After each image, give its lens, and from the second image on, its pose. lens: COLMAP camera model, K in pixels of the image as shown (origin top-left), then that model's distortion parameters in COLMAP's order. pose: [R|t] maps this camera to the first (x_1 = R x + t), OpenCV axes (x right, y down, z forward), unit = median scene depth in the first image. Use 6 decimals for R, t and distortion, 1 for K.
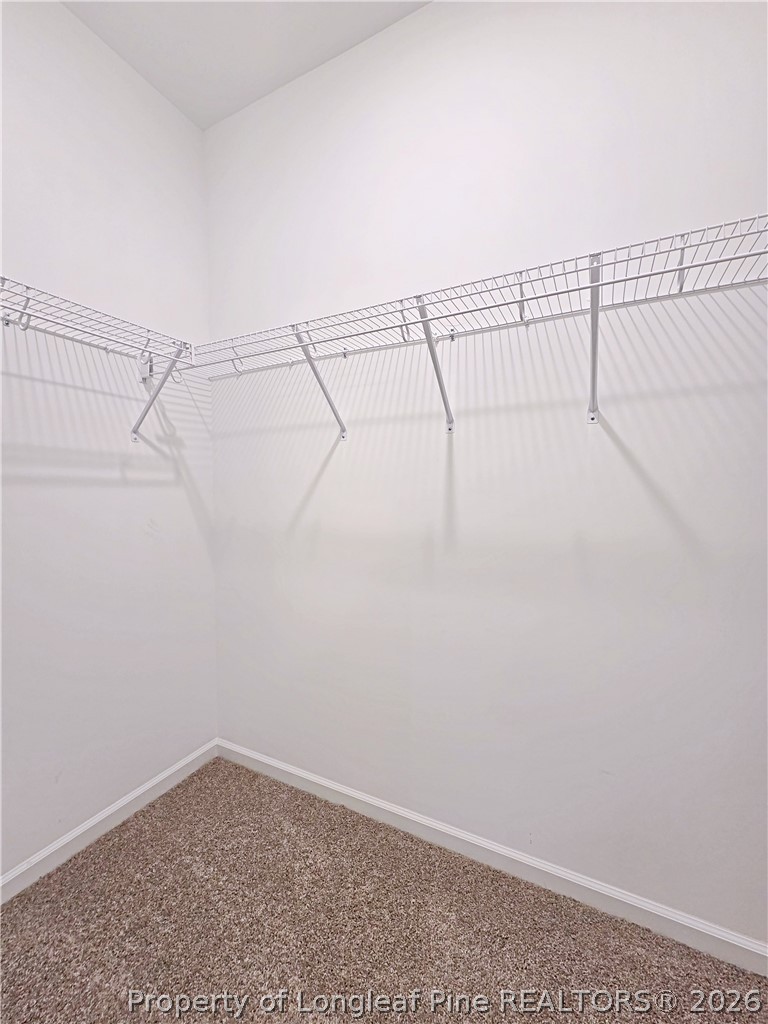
lens RADIAL K [[424.4, 0, 384.0], [0, 424.4, 512.0], [0, 0, 1]] dist [-0.000274, -0.000027]
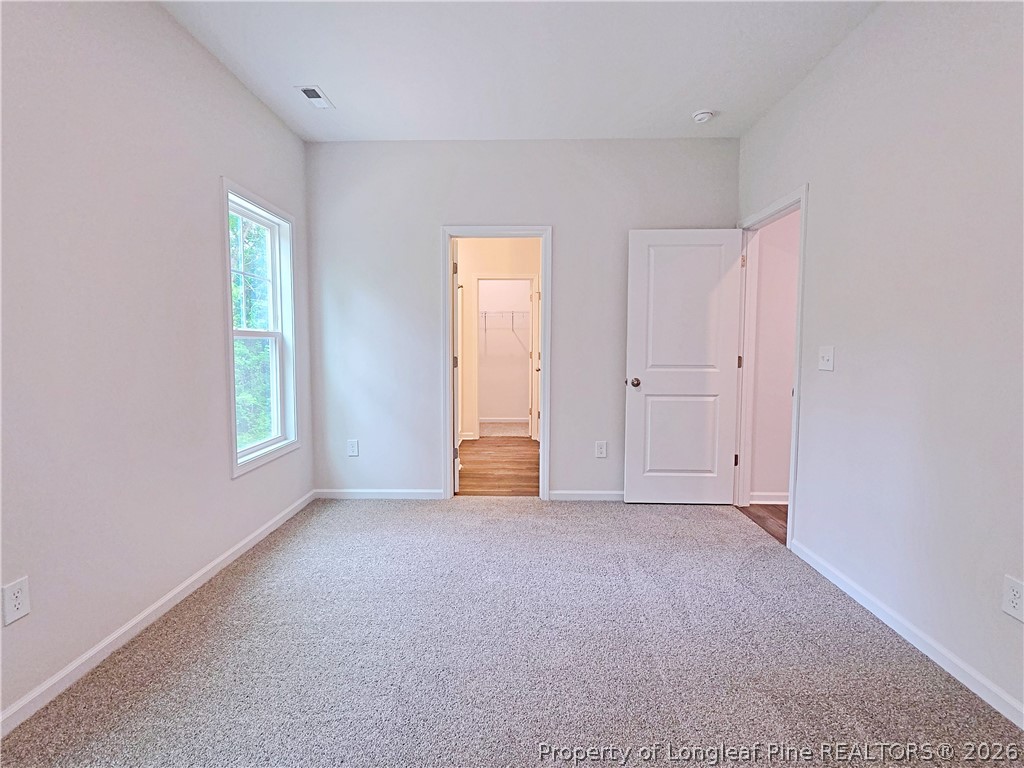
lens RADIAL K [[512.8, 0, 507.9], [0, 512.8, 379.0], [0, 0, 1]] dist [0.000662, 0.000552]
pose [[0.903621, -0.025683, 0.427561, -2.121432], [0.009659, 0.999169, 0.039606, 0.107305], [-0.428223, -0.031659, 0.903118, -4.364886]]
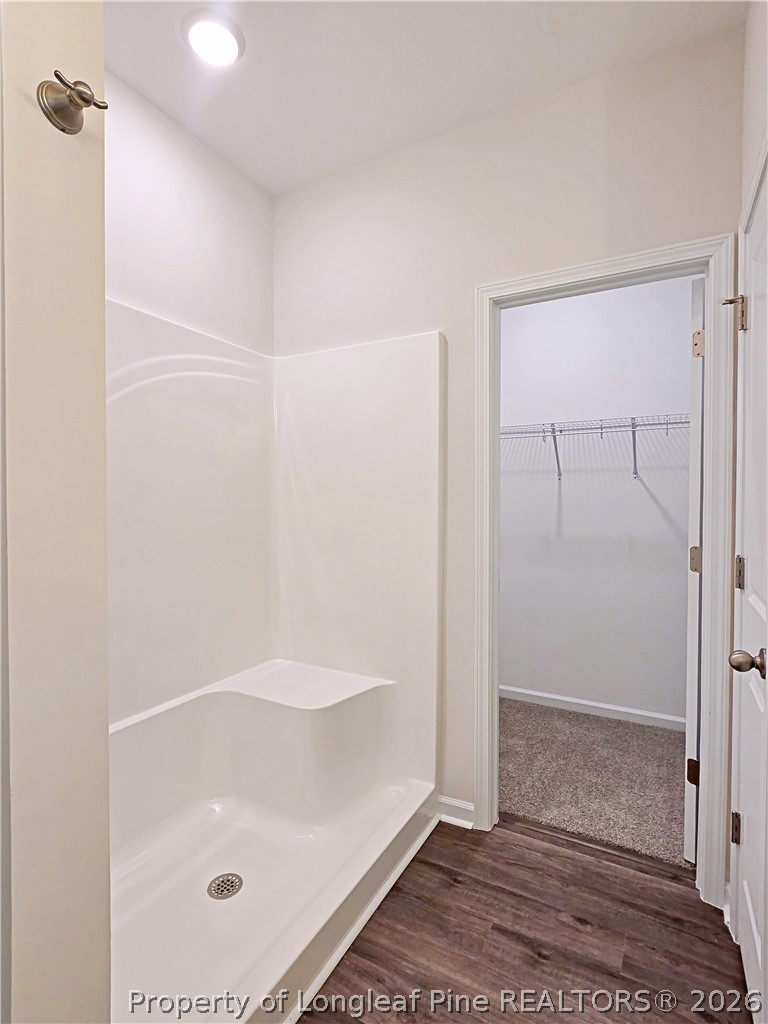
lens RADIAL K [[515.8, 0, 384.6], [0, 515.8, 509.1], [0, 0, 1]] dist [-0.000105, 0.000948]
pose [[0.999534, 0.002870, -0.030382, -0.569697], [-0.003722, 0.999601, -0.027999, 0.005505], [0.030290, 0.028100, 0.999146, -1.350265]]
